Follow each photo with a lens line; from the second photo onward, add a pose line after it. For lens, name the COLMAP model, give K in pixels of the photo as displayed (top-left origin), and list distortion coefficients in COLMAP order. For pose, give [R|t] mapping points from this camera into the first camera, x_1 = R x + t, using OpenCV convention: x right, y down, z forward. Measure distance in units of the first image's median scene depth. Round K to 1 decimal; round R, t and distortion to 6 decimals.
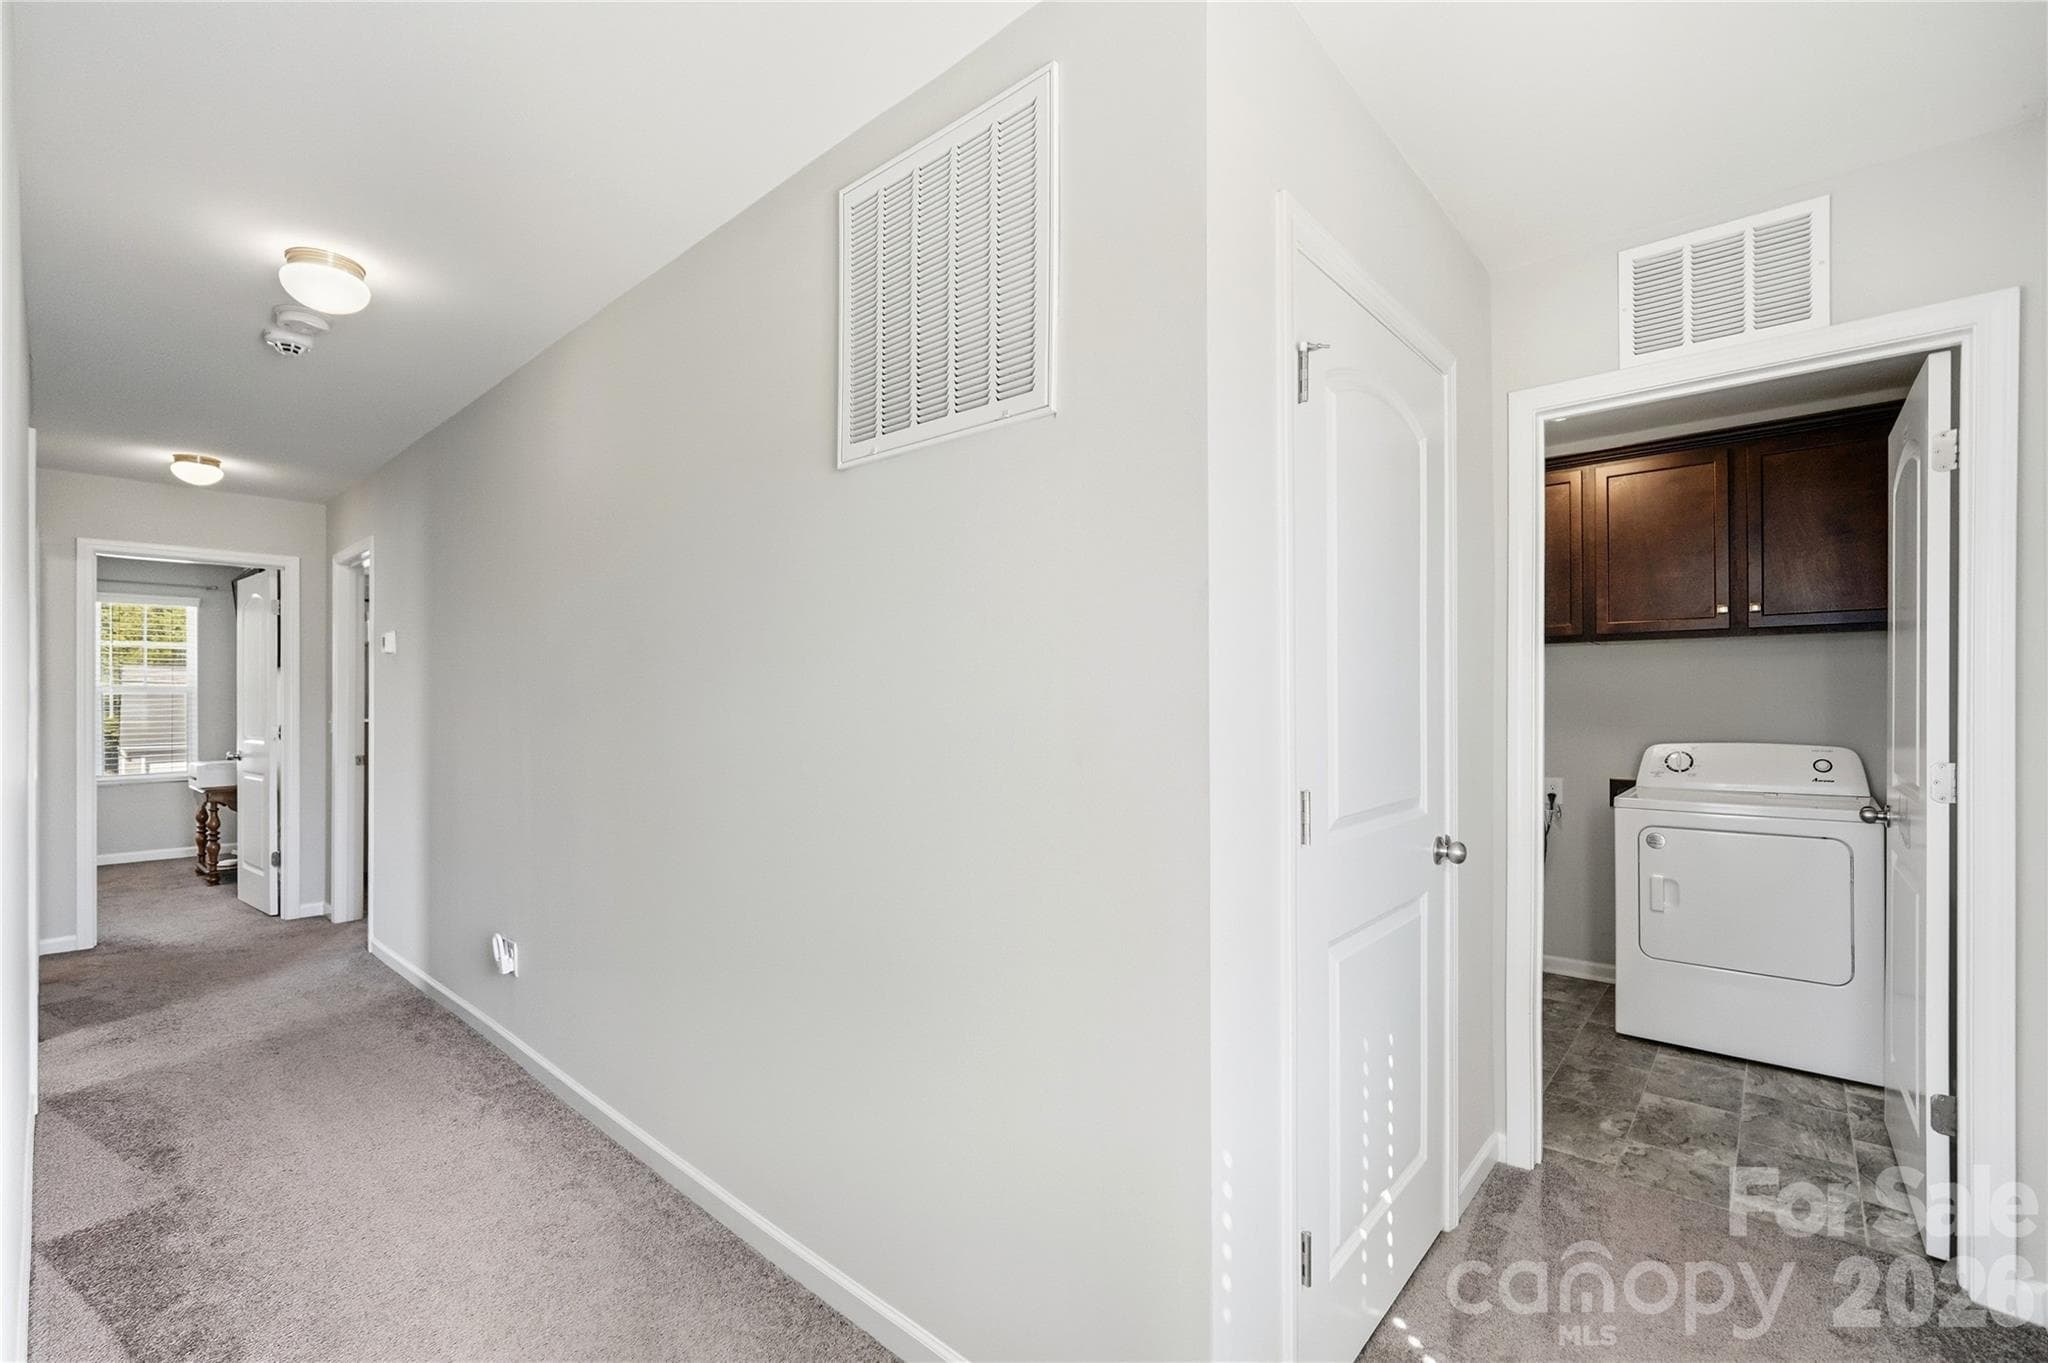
lens RADIAL K [[881.5, 0, 1026.6], [0, 881.5, 690.5], [0, 0, 1]] dist [-0.002924, 0.001184]
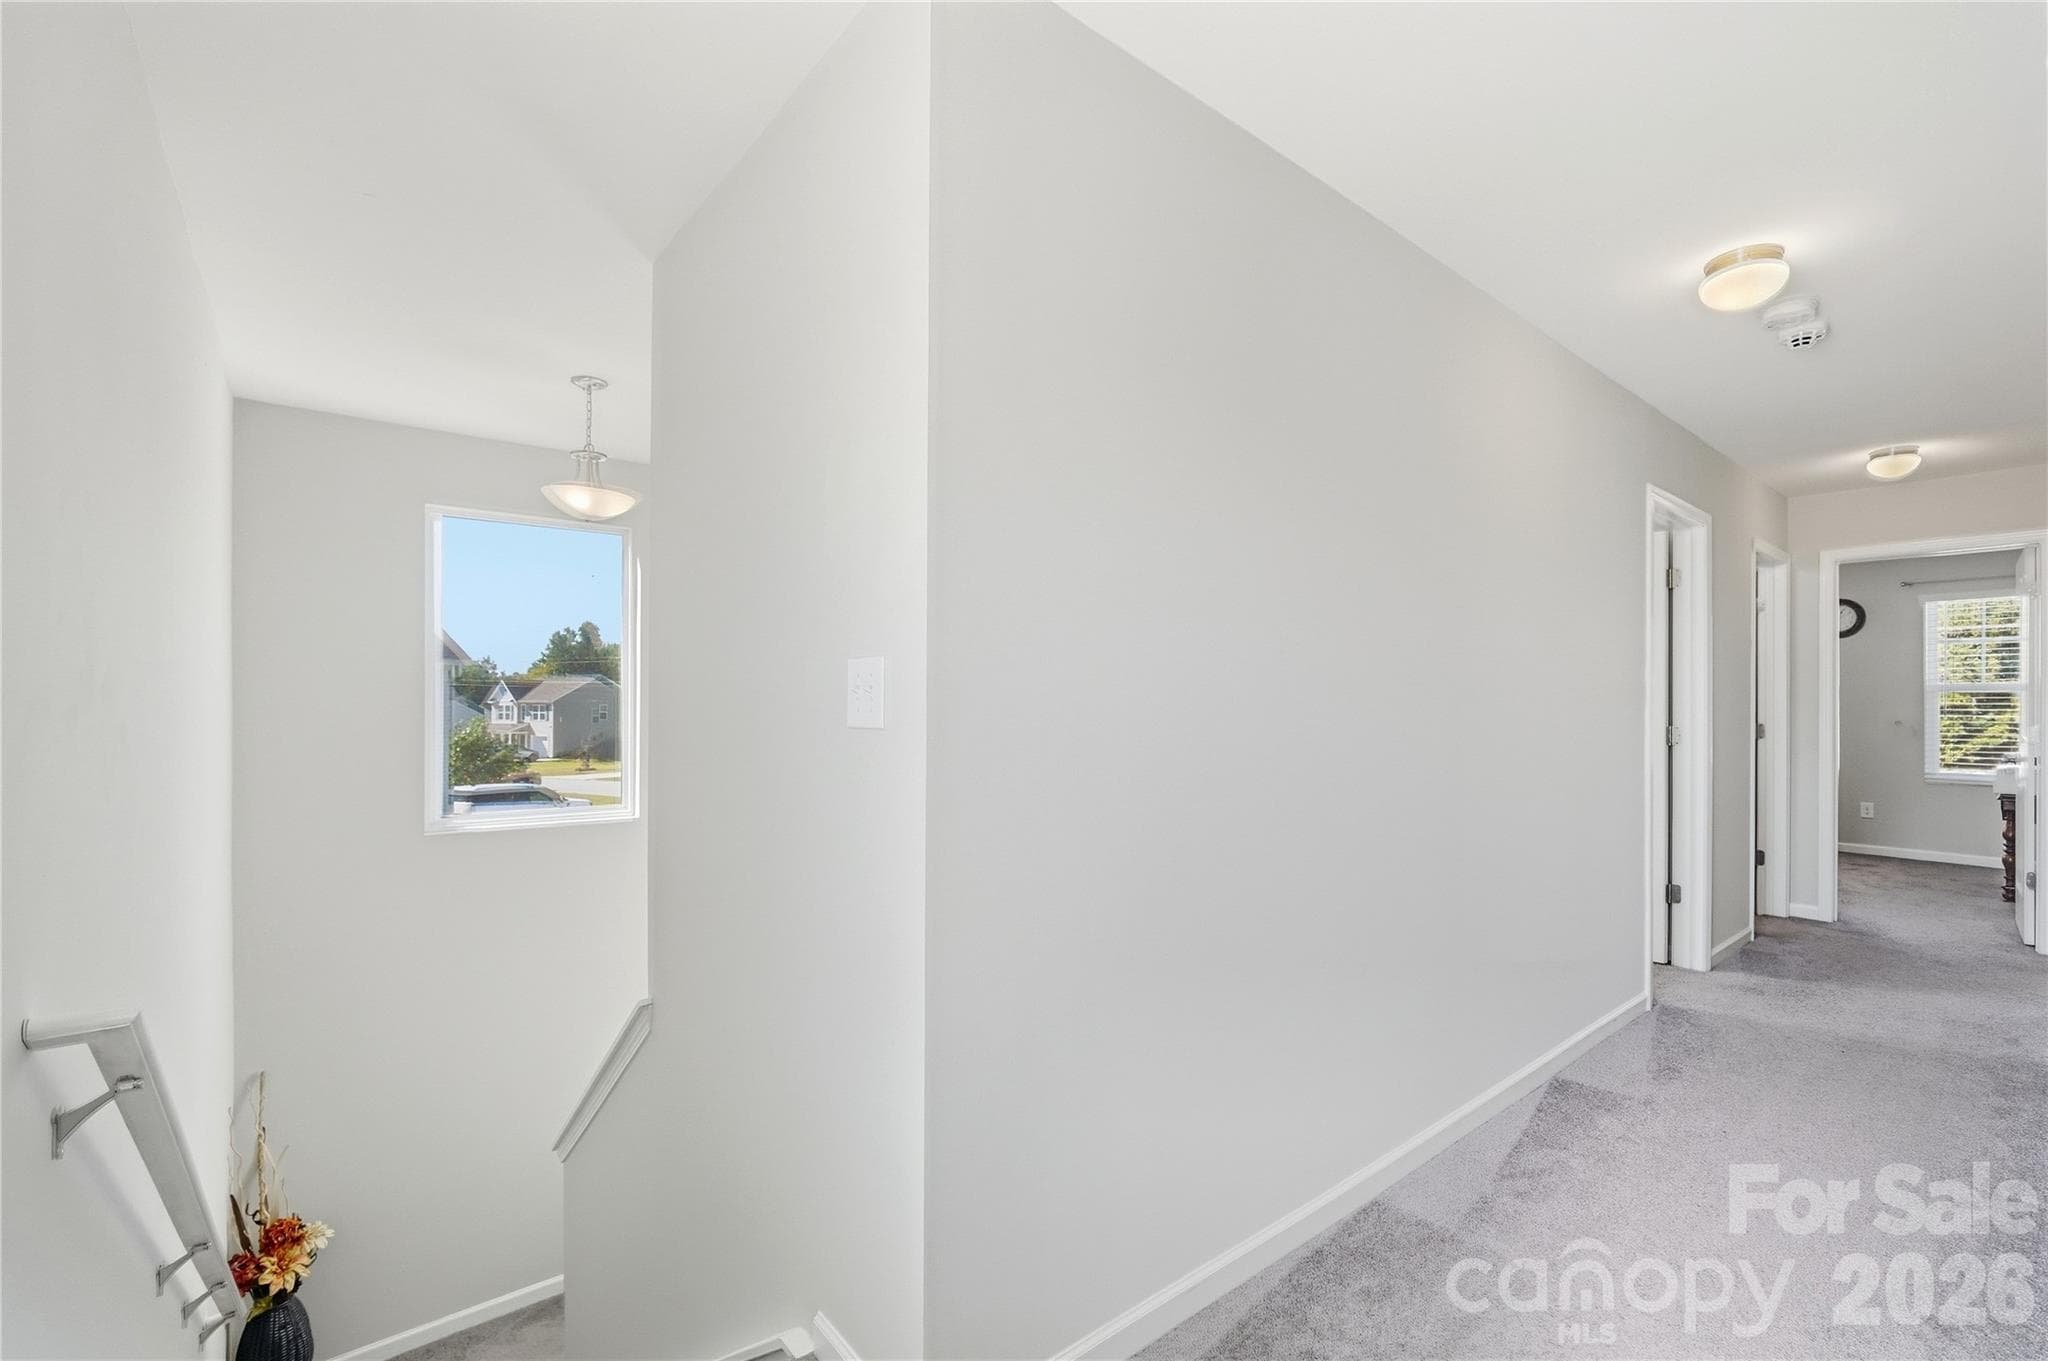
lens RADIAL K [[881.5, 0, 1017.0], [0, 881.5, 696.7], [0, 0, 1]] dist [-0.002924, 0.001184]
pose [[-0.172585, -0.006589, -0.984973, 0.190517], [0.005452, 0.999956, -0.007644, 0.014143], [0.984979, -0.006689, -0.172542, 0.188090]]
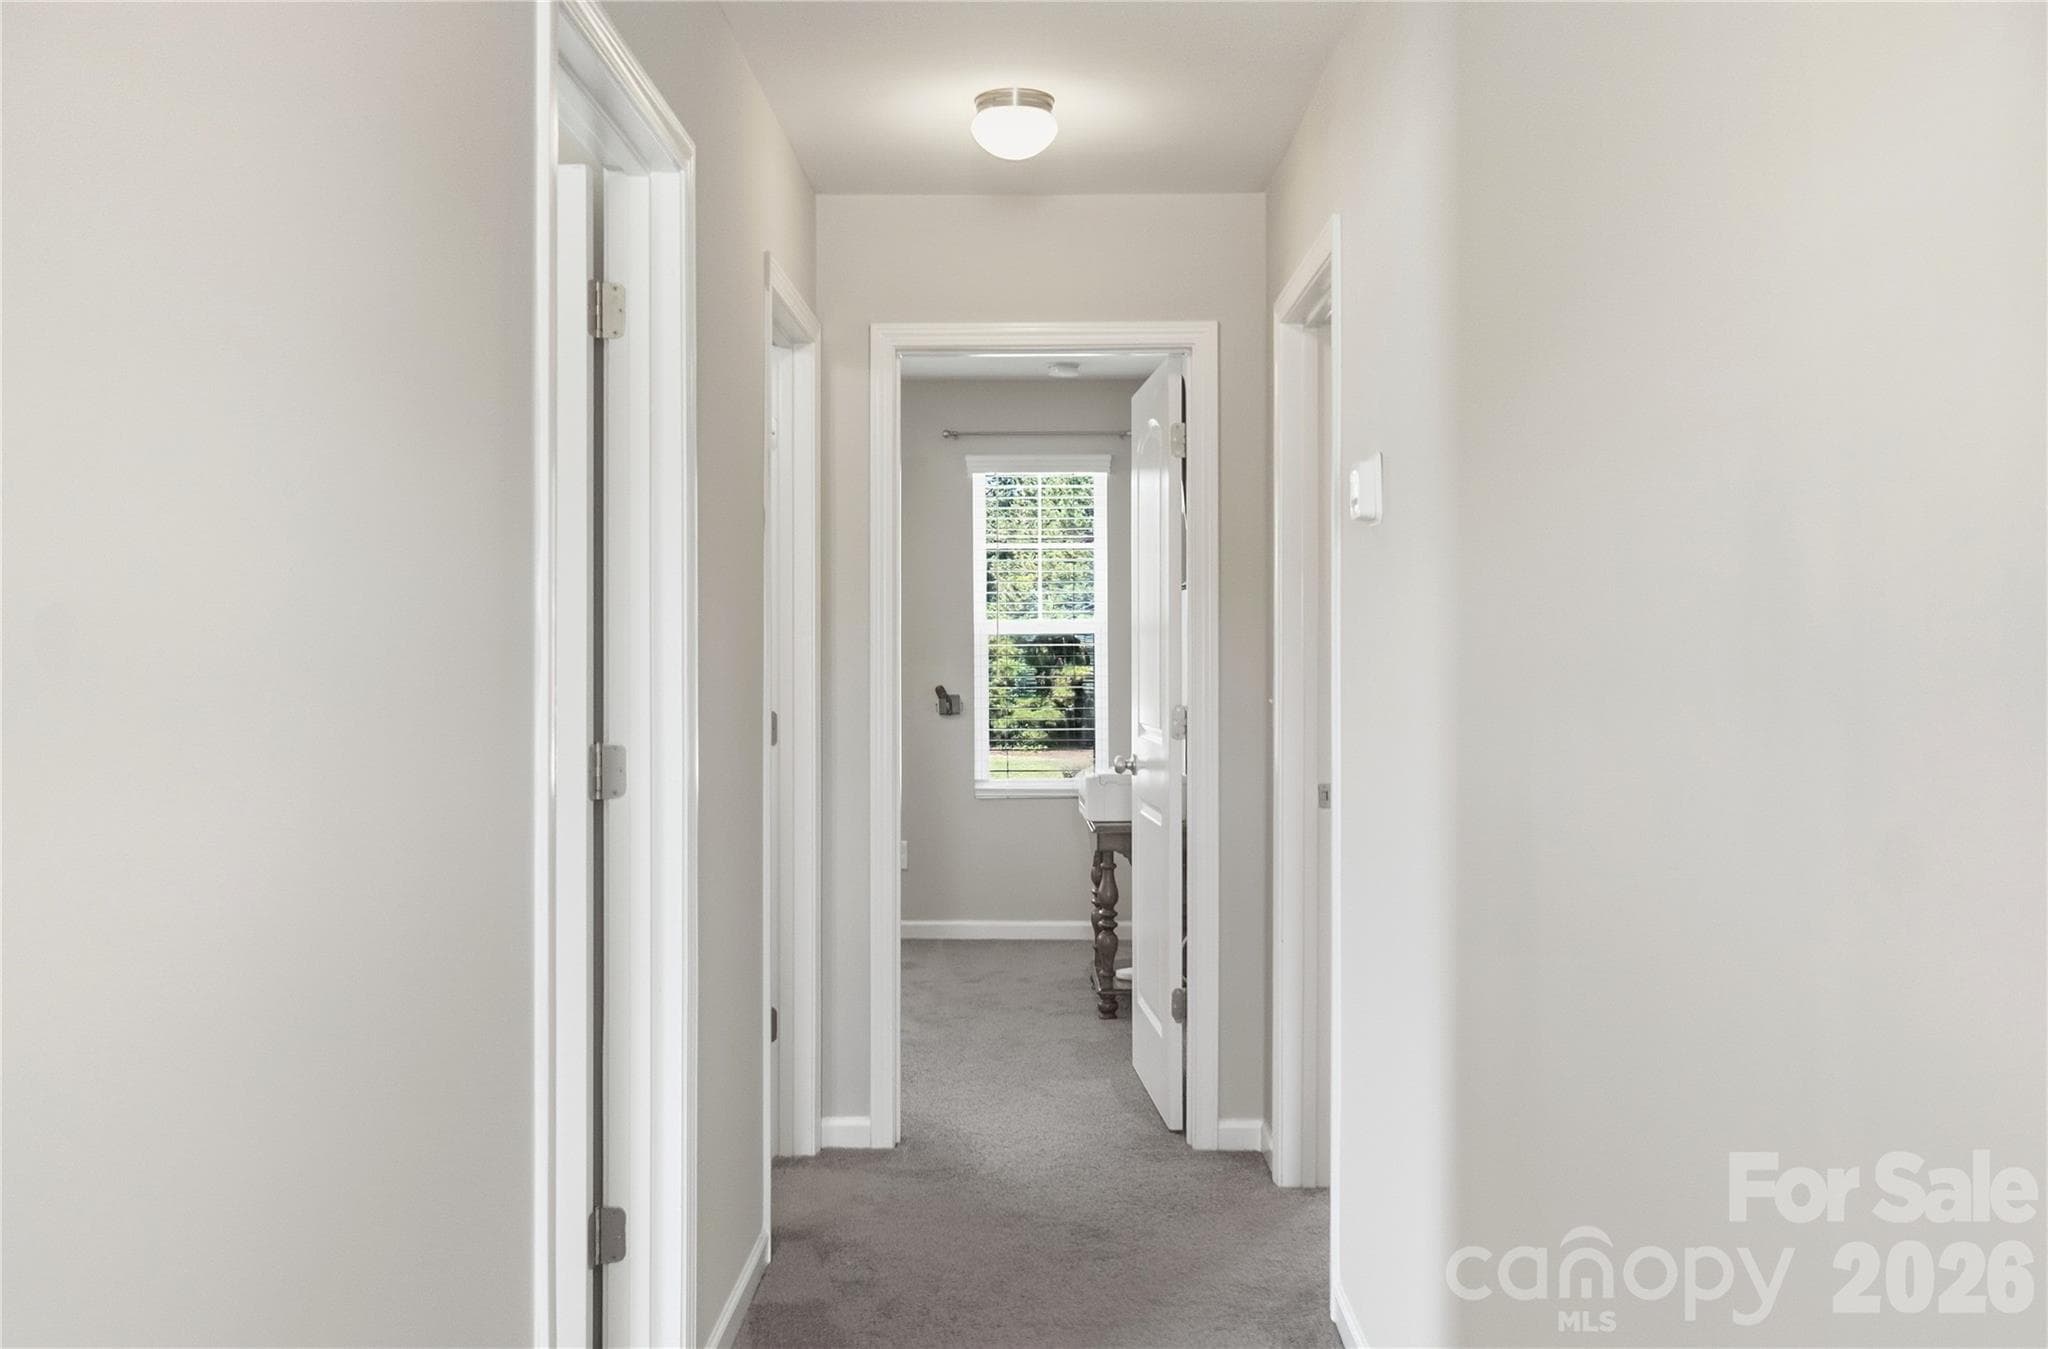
lens RADIAL K [[1715.1, 0, 1027.5], [0, 1715.1, 657.6], [0, 0, 1]] dist [-0.005092, -0.001949]
pose [[0.655415, 0.010098, -0.755202, -0.277590], [0.005401, 0.999822, 0.018056, -0.000871], [0.755250, -0.015913, 0.655244, 0.419226]]
